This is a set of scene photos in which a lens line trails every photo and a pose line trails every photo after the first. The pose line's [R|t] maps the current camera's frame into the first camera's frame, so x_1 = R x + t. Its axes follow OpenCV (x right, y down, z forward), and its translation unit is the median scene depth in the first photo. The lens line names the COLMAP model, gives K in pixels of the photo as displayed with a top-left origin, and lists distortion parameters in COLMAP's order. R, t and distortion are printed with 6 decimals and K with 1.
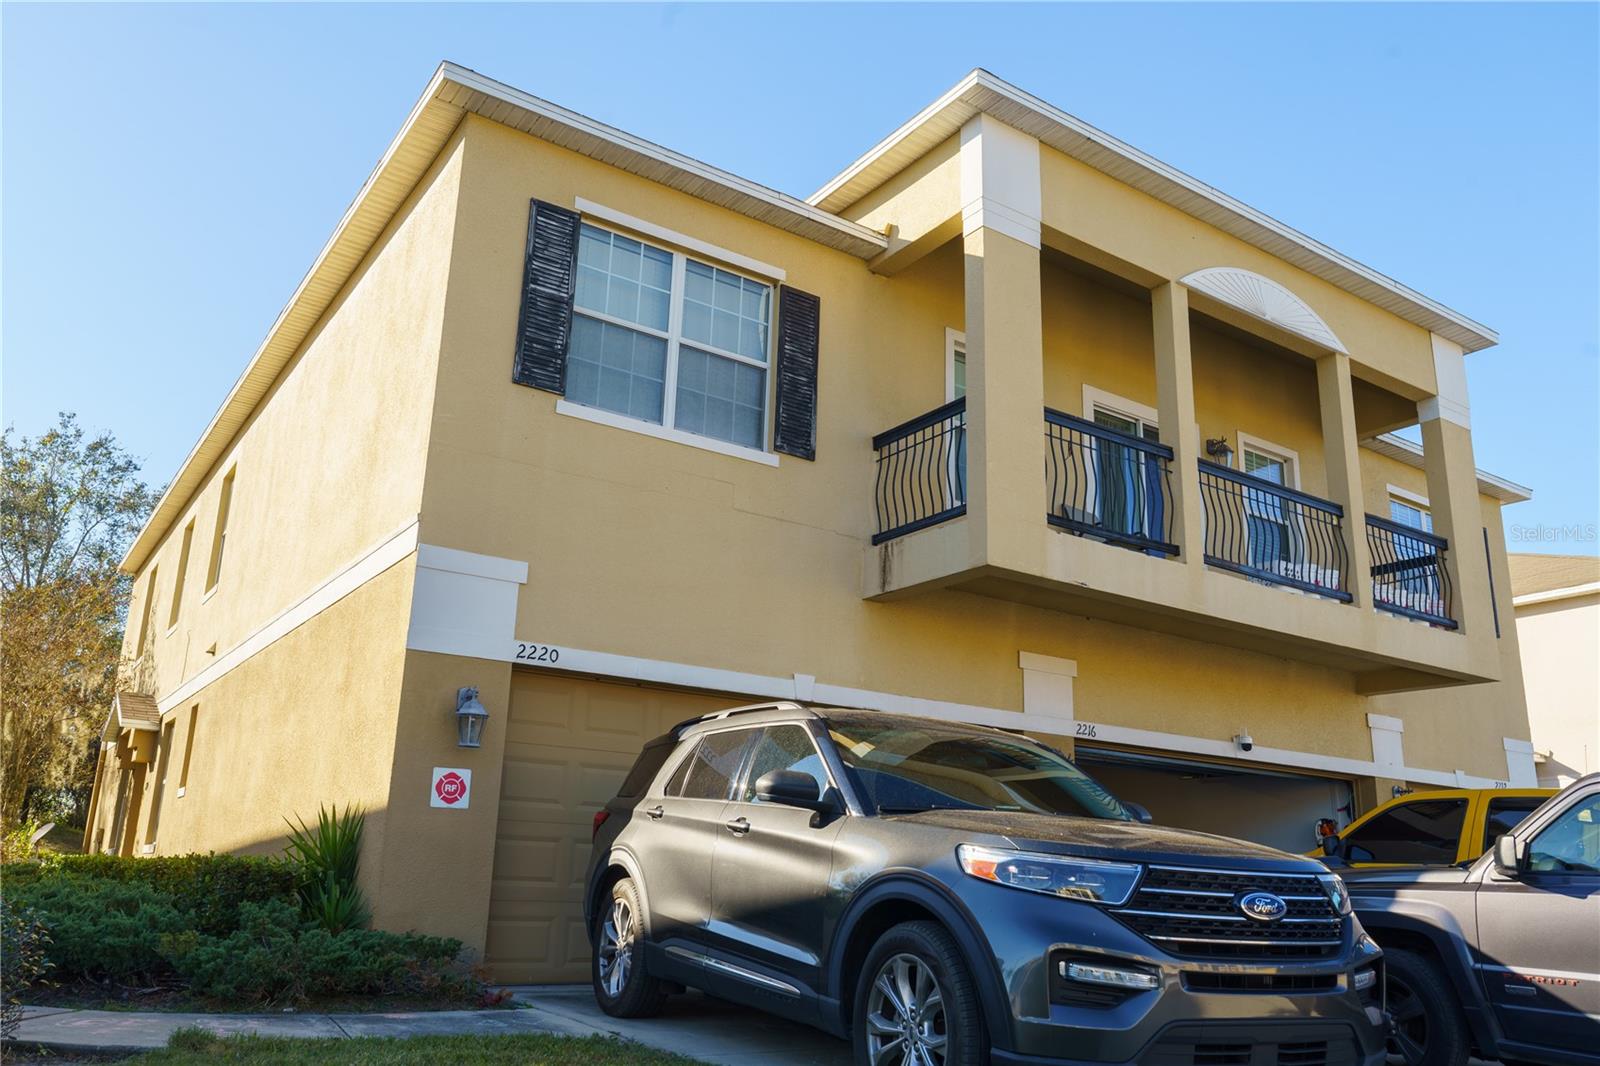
lens RADIAL K [[1210.6, 0, 800.0], [0, 1210.6, 533.0], [0, 0, 1]] dist [0.056378, -0.000350]
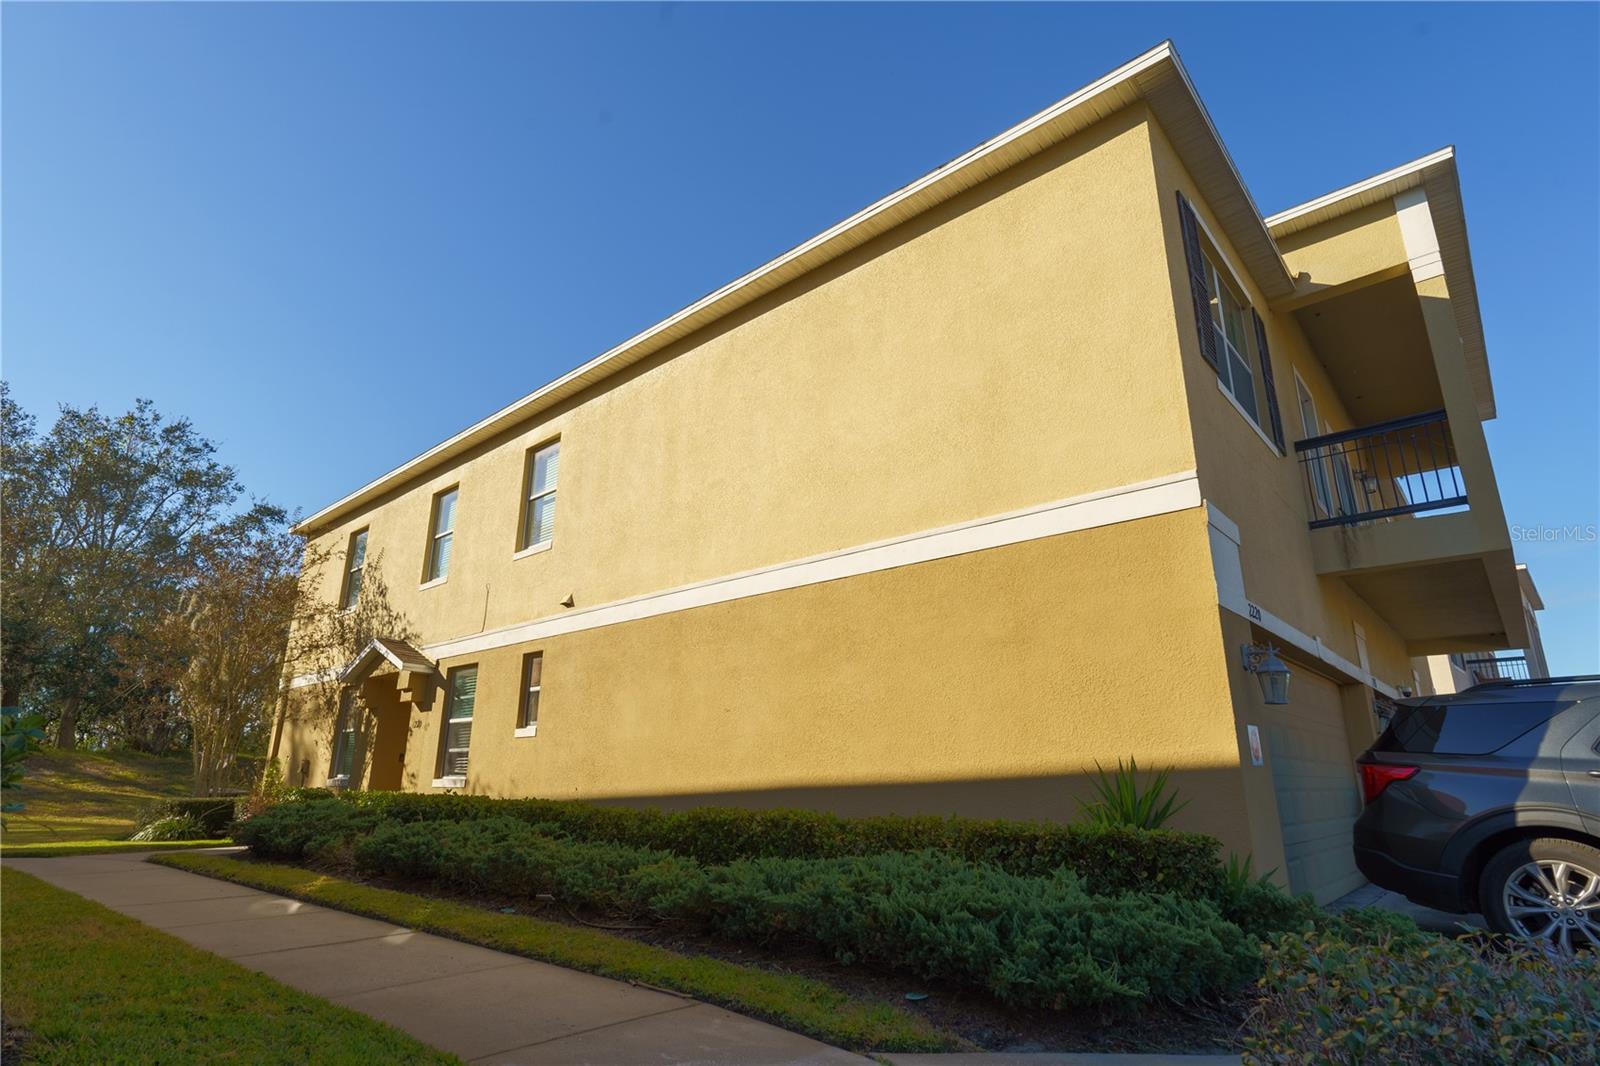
lens RADIAL K [[816.1, 0, 800.0], [0, 816.1, 533.0], [0, 0, 1]] dist [0.001066, 0.000055]
pose [[0.968828, 0.052189, 0.242176, -0.173142], [-0.048978, 0.998614, -0.019265, 0.014739], [-0.242846, 0.006803, 0.970041, 0.094101]]
